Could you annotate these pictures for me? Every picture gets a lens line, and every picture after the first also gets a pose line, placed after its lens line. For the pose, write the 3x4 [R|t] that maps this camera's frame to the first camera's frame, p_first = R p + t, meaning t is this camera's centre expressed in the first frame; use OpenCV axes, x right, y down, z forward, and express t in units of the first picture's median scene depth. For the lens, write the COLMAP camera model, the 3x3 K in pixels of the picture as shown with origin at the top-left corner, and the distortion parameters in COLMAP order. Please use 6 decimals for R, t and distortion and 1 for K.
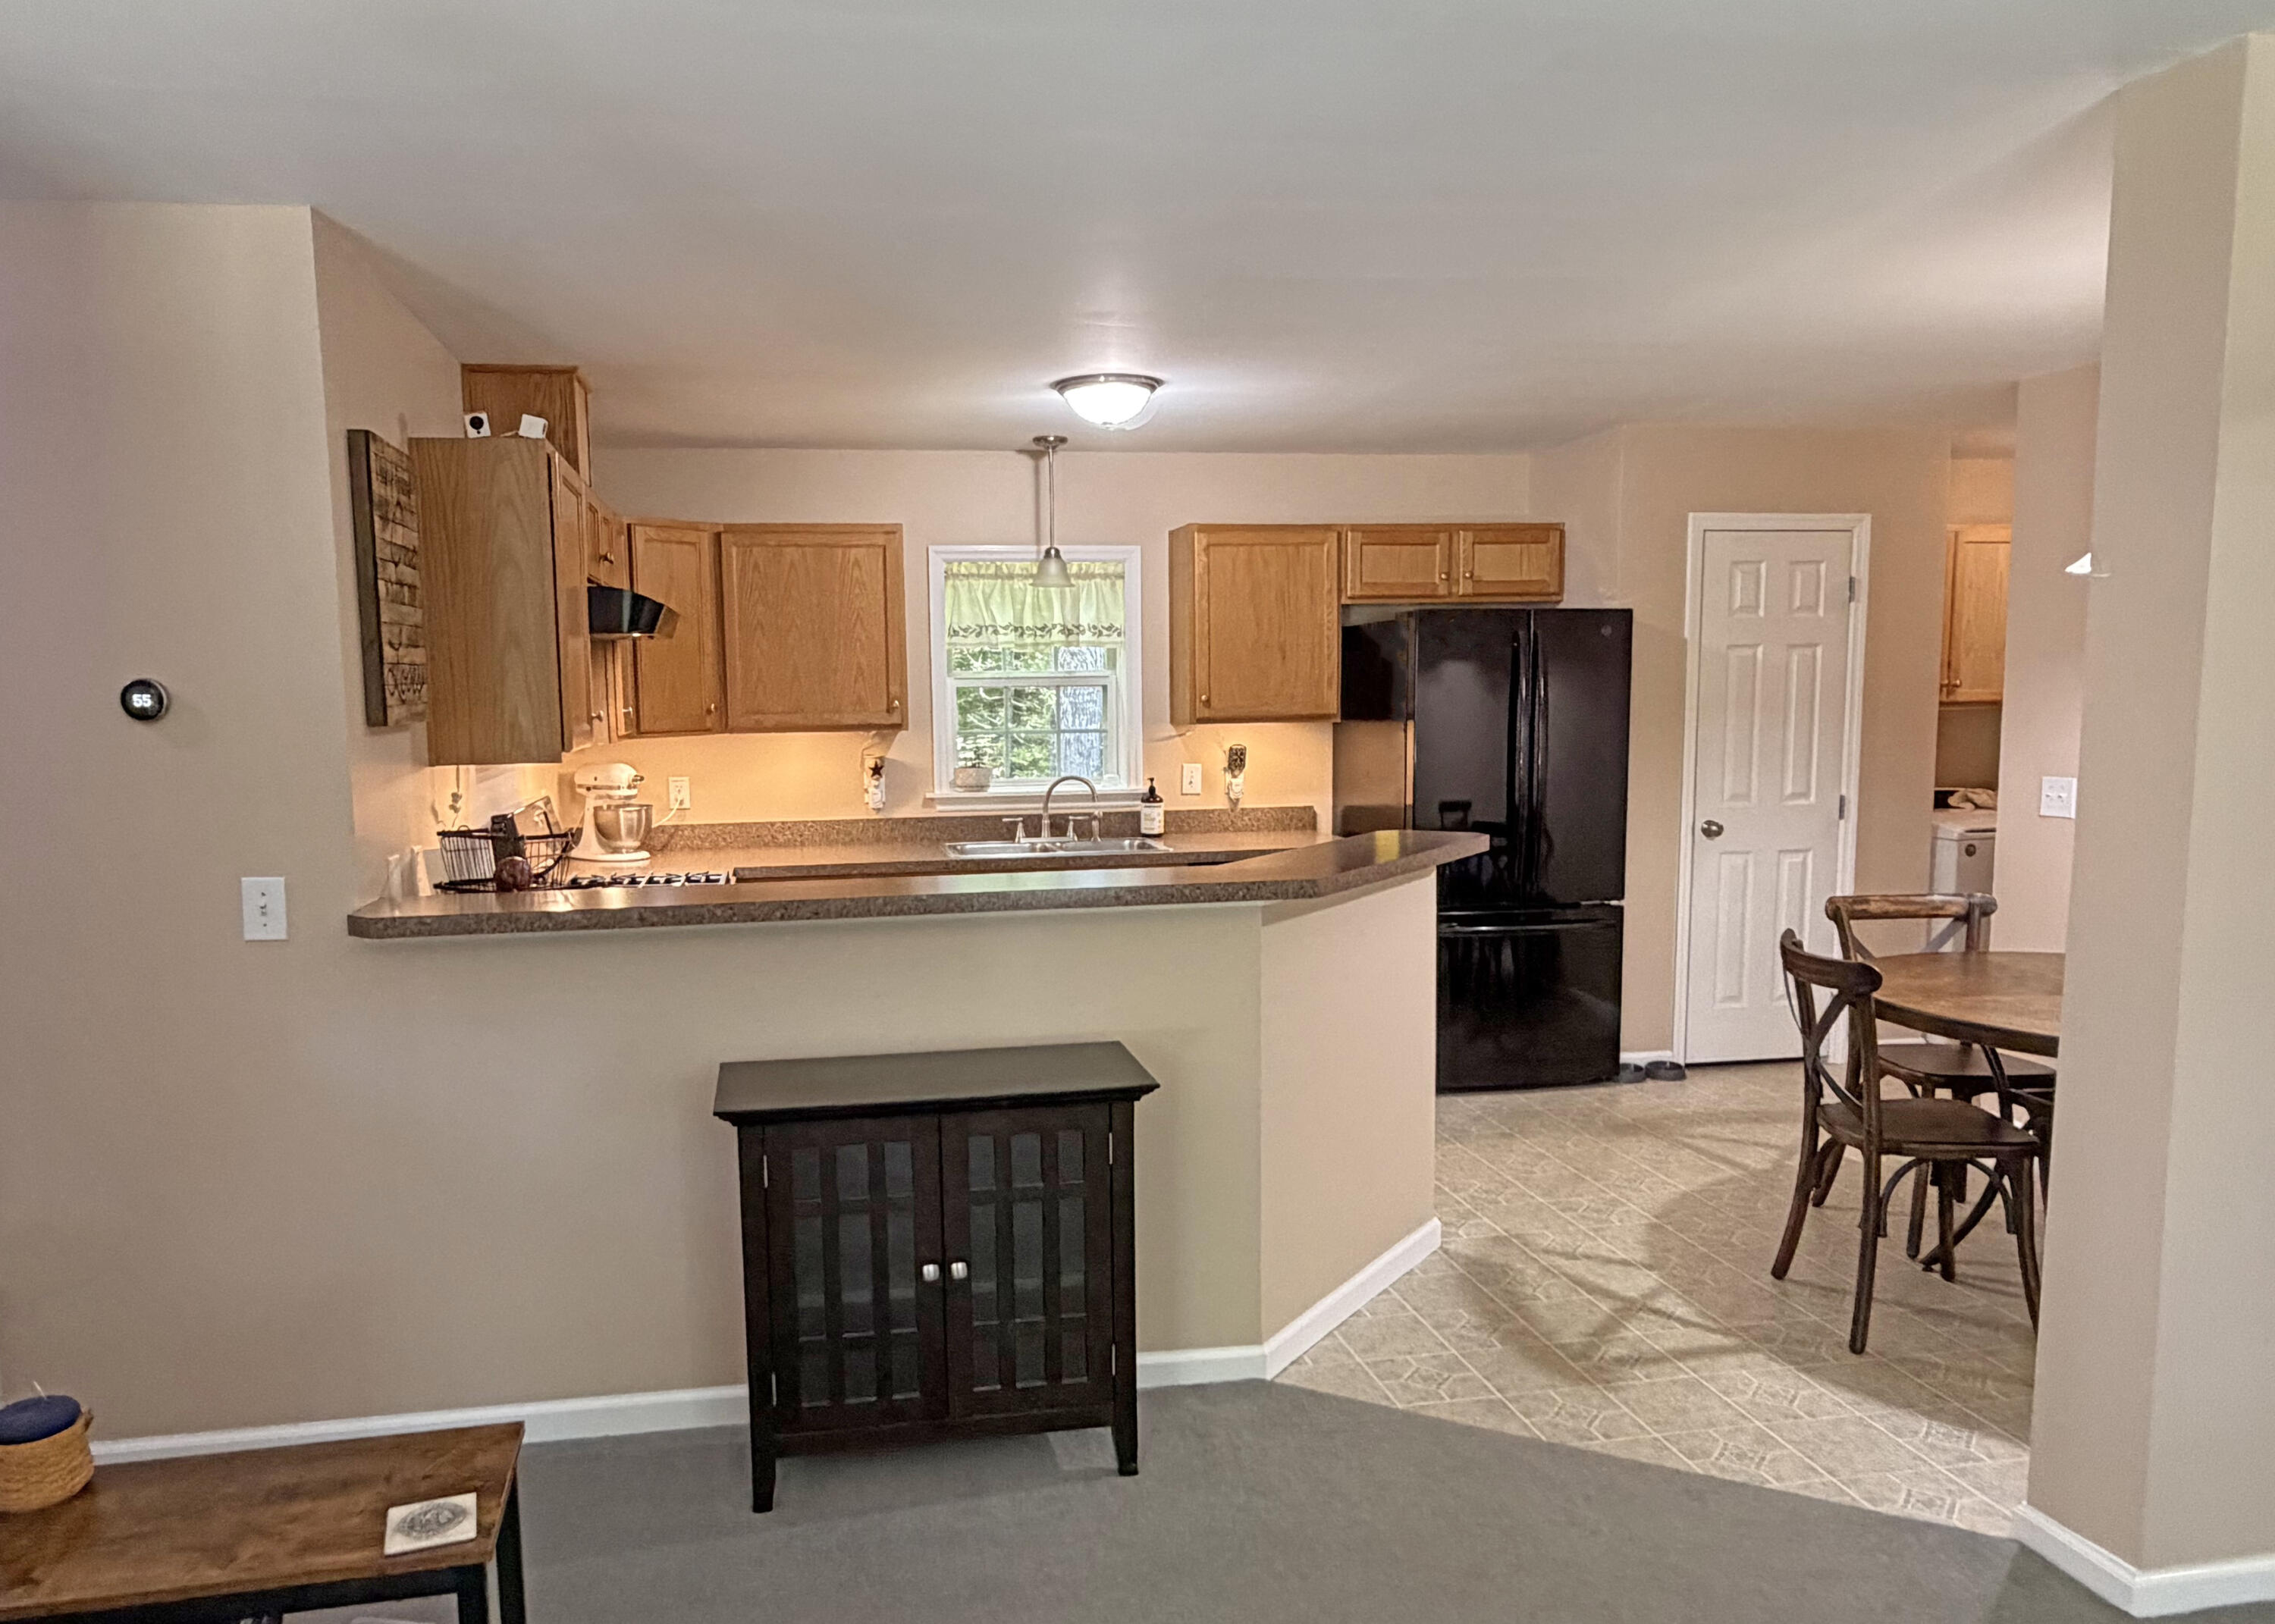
lens RADIAL K [[1531.1, 0, 1058.0], [0, 1531.1, 861.0], [0, 0, 1]] dist [-0.000117, -0.014804]
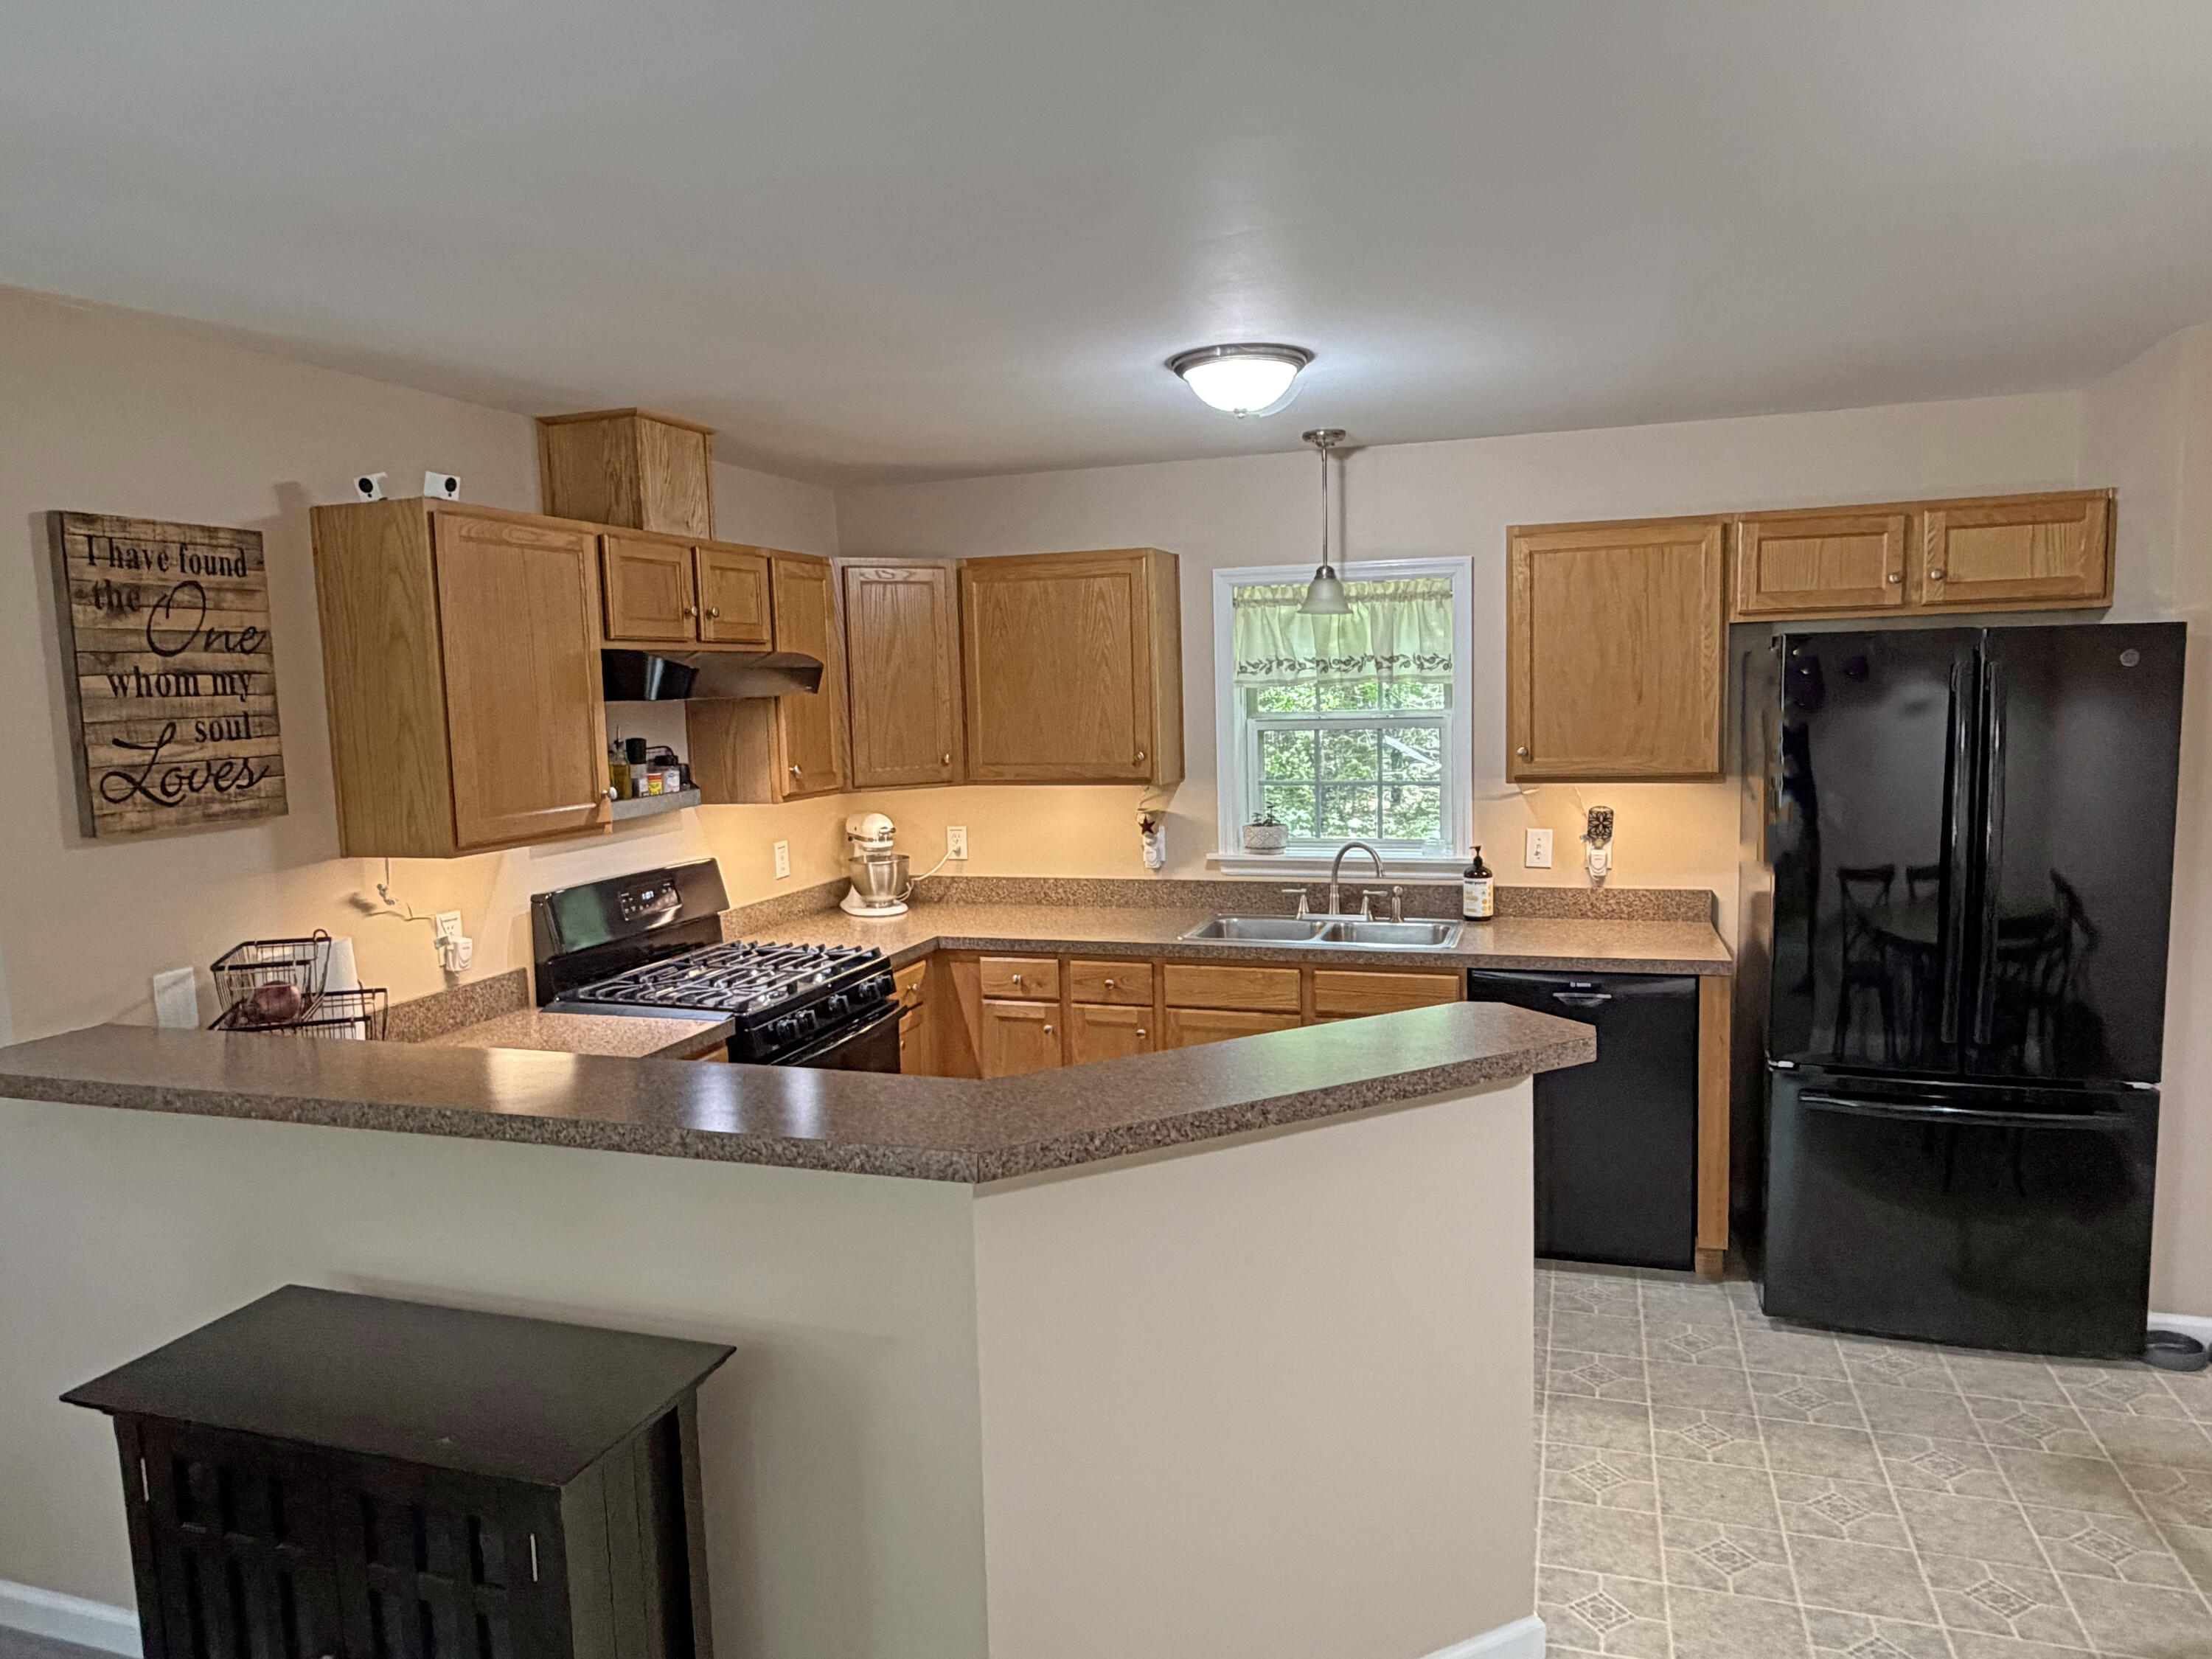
lens RADIAL K [[1401.9, 0, 1109.1], [0, 1401.9, 837.9], [0, 0, 1]] dist [-0.005396, 0.003015]
pose [[0.886331, 0.041587, -0.461182, 0.240620], [-0.040850, 0.999098, 0.011585, -0.062668], [0.461248, 0.008571, 0.887230, 0.279307]]
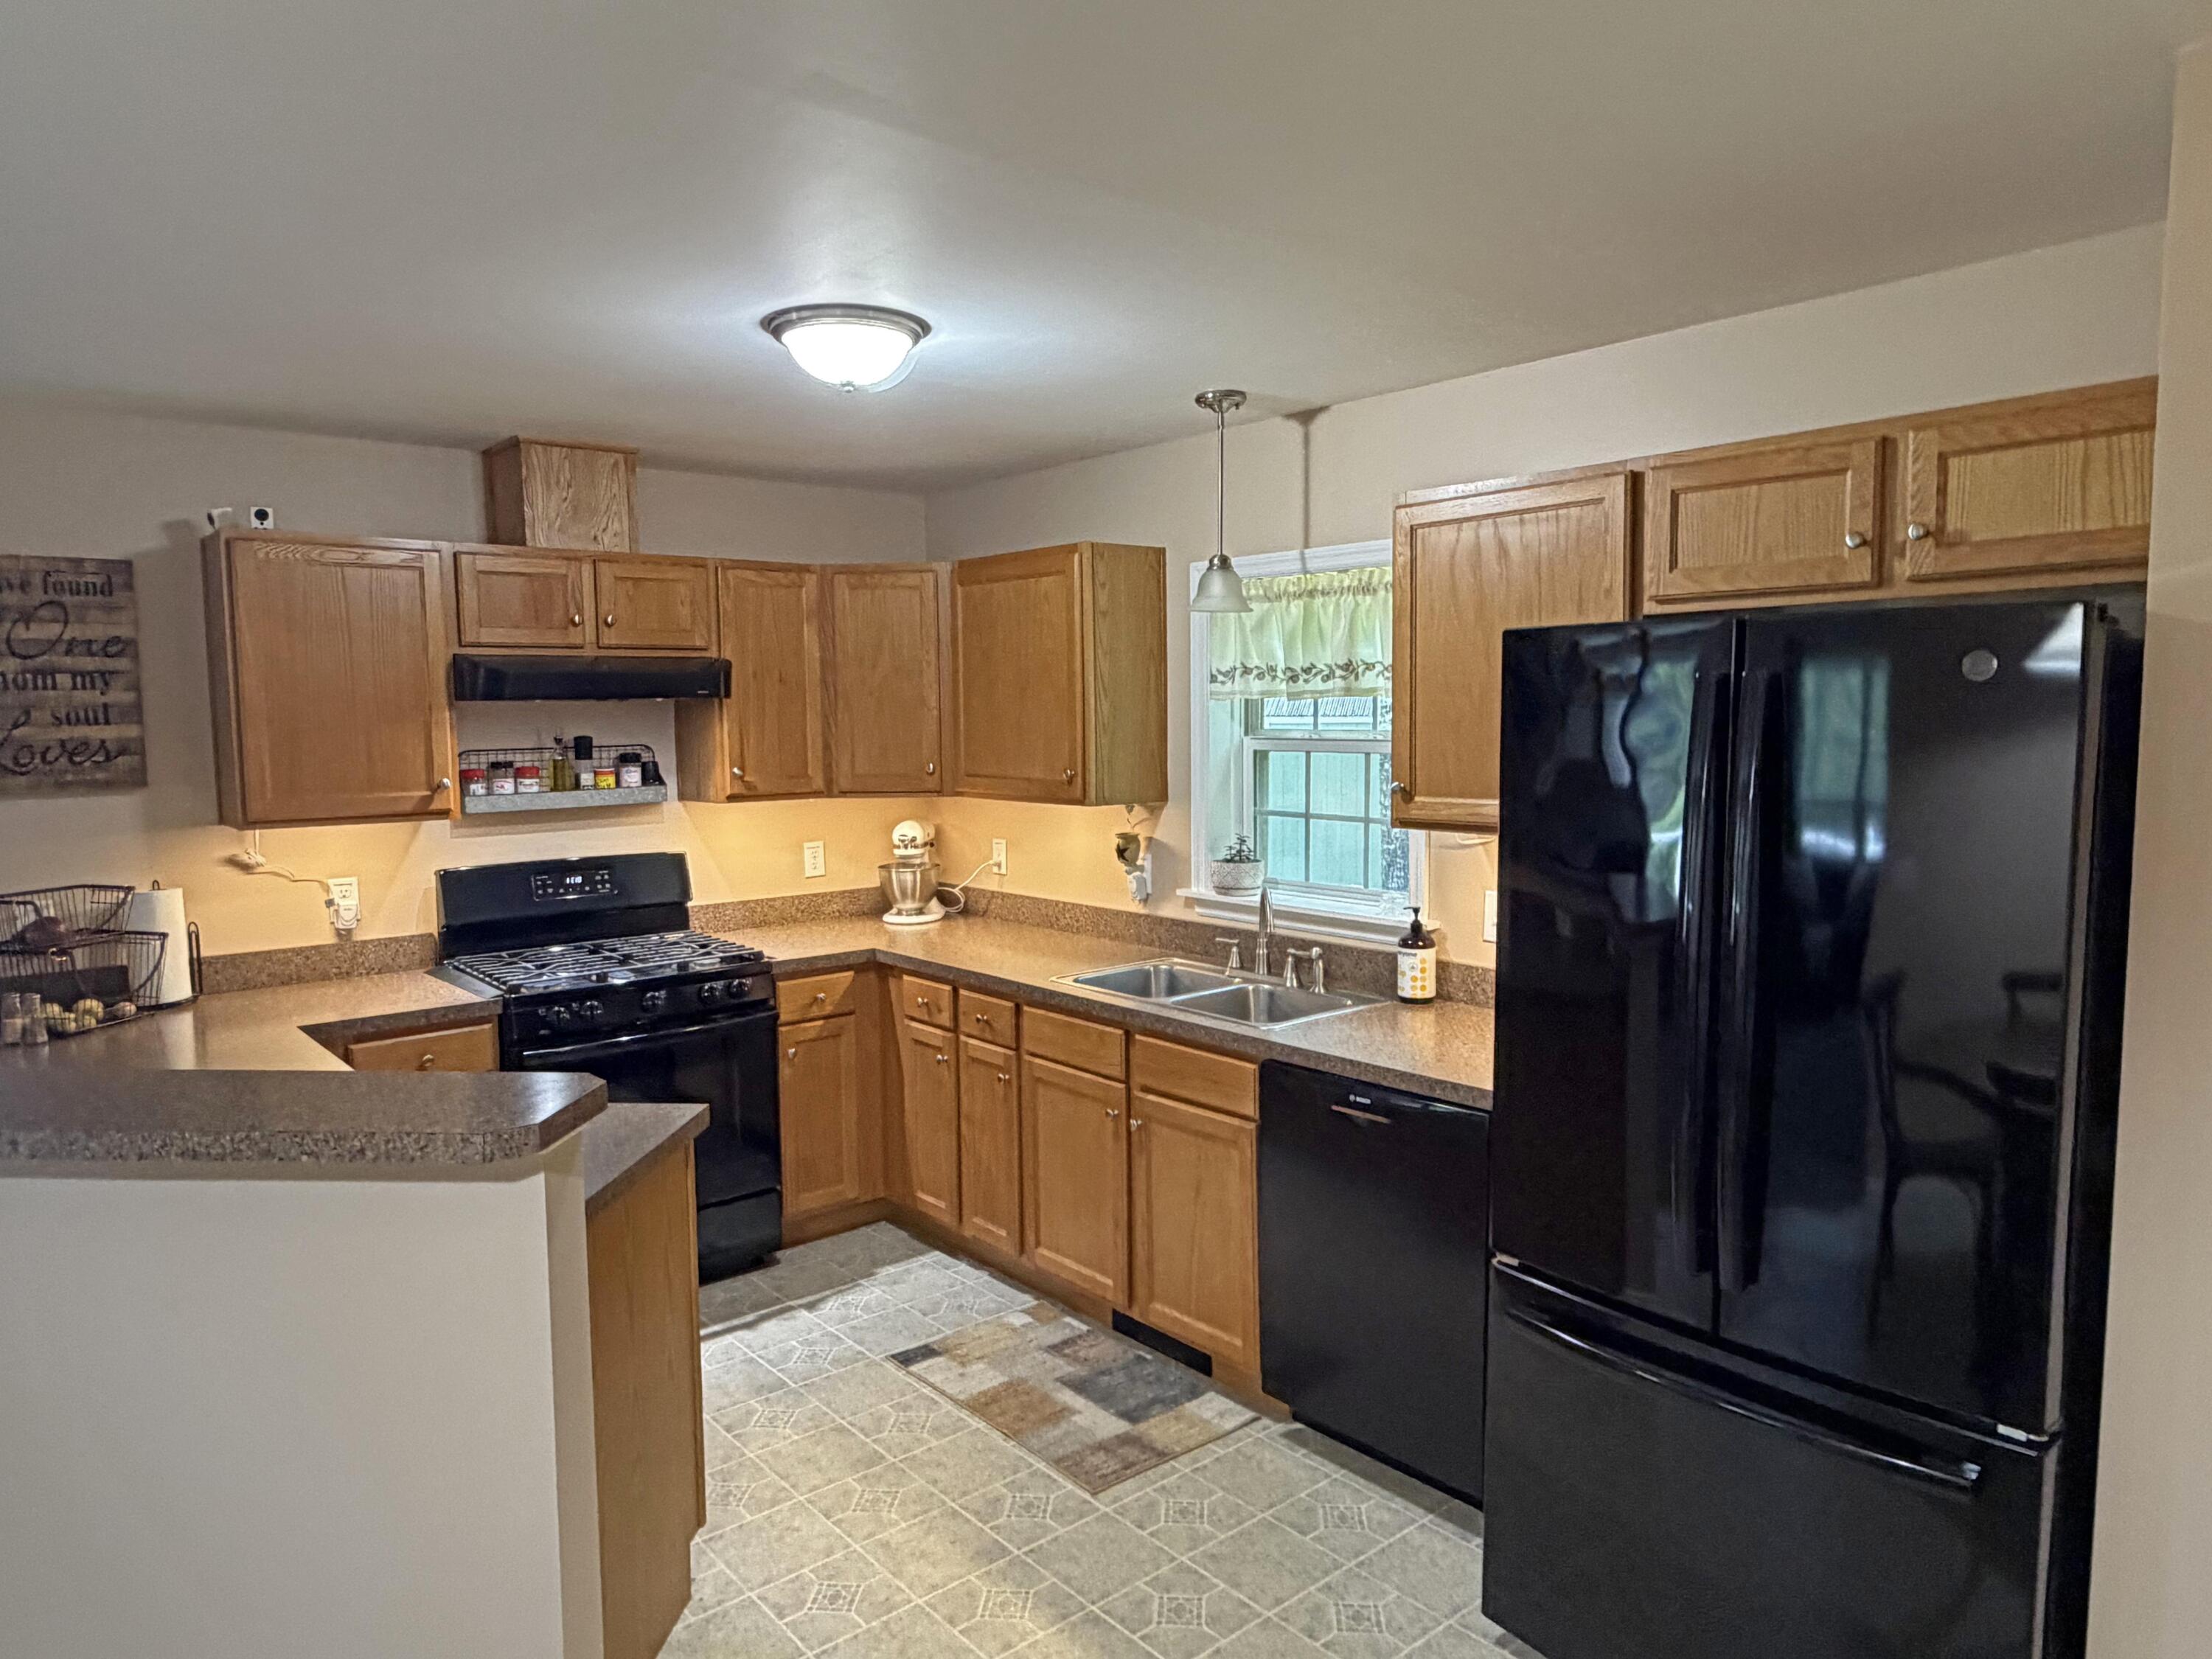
lens RADIAL K [[1401.9, 0, 1099.5], [0, 1401.9, 831.6], [0, 0, 1]] dist [-0.005396, 0.003015]
pose [[0.517459, 0.084844, -0.851491, 0.503025], [-0.098619, 0.994355, 0.039147, -0.099638], [0.850006, 0.063716, 0.522905, 0.625498]]
